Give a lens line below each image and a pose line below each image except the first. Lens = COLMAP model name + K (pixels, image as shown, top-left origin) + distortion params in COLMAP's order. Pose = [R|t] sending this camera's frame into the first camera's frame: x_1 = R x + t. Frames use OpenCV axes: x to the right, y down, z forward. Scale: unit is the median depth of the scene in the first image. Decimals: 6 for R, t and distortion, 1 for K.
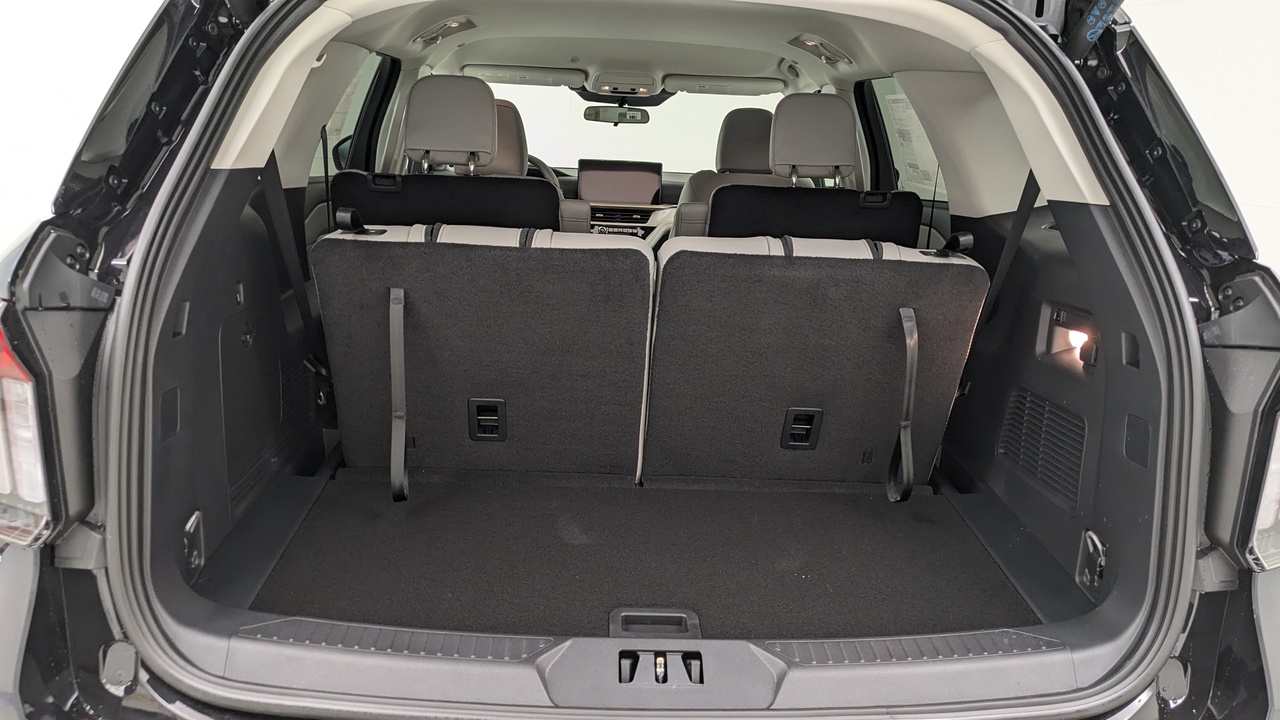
lens RADIAL K [[972.0, 0, 644.7], [0, 972.0, 357.3], [0, 0, 1]] dist [0.014988, 0.003329]
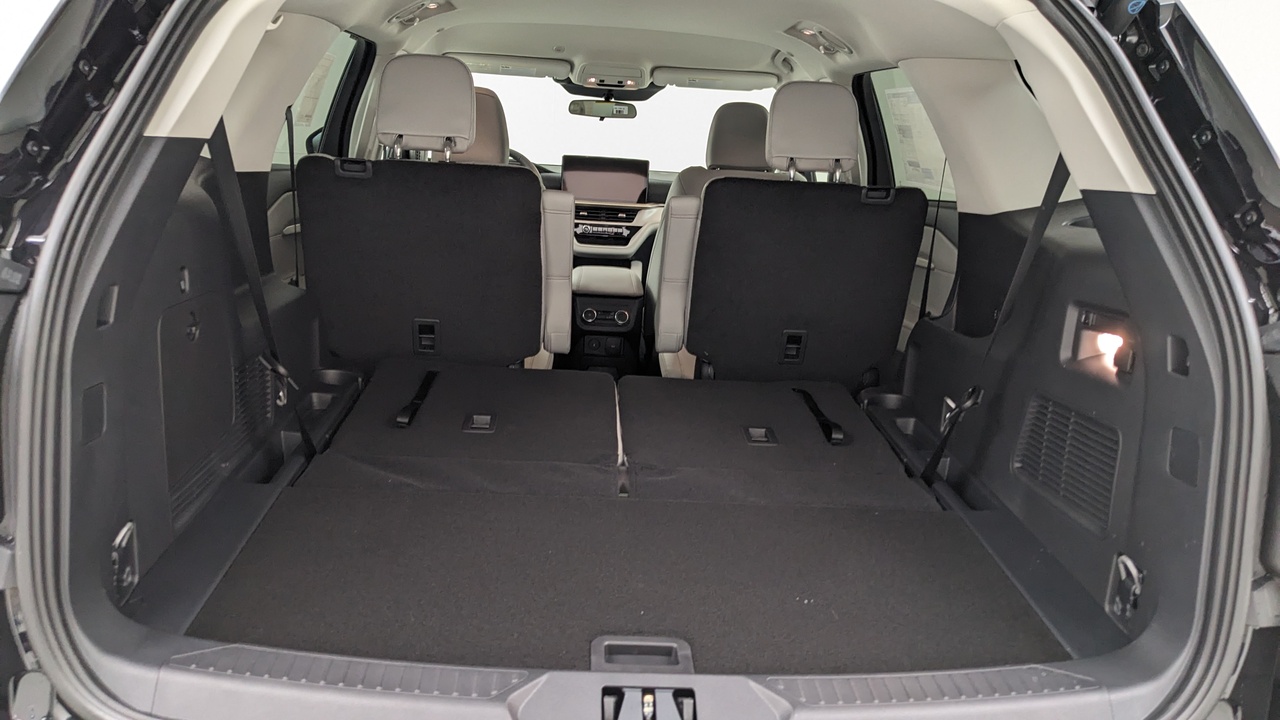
lens RADIAL K [[957.5, 0, 638.2], [0, 957.5, 394.7], [0, 0, 1]] dist [0.002969, 0.002456]
pose [[0.999820, 0.013283, 0.013555, -0.008542], [-0.013712, 0.999392, 0.032059, 0.007127], [-0.013121, -0.032239, 0.999394, 0.135235]]
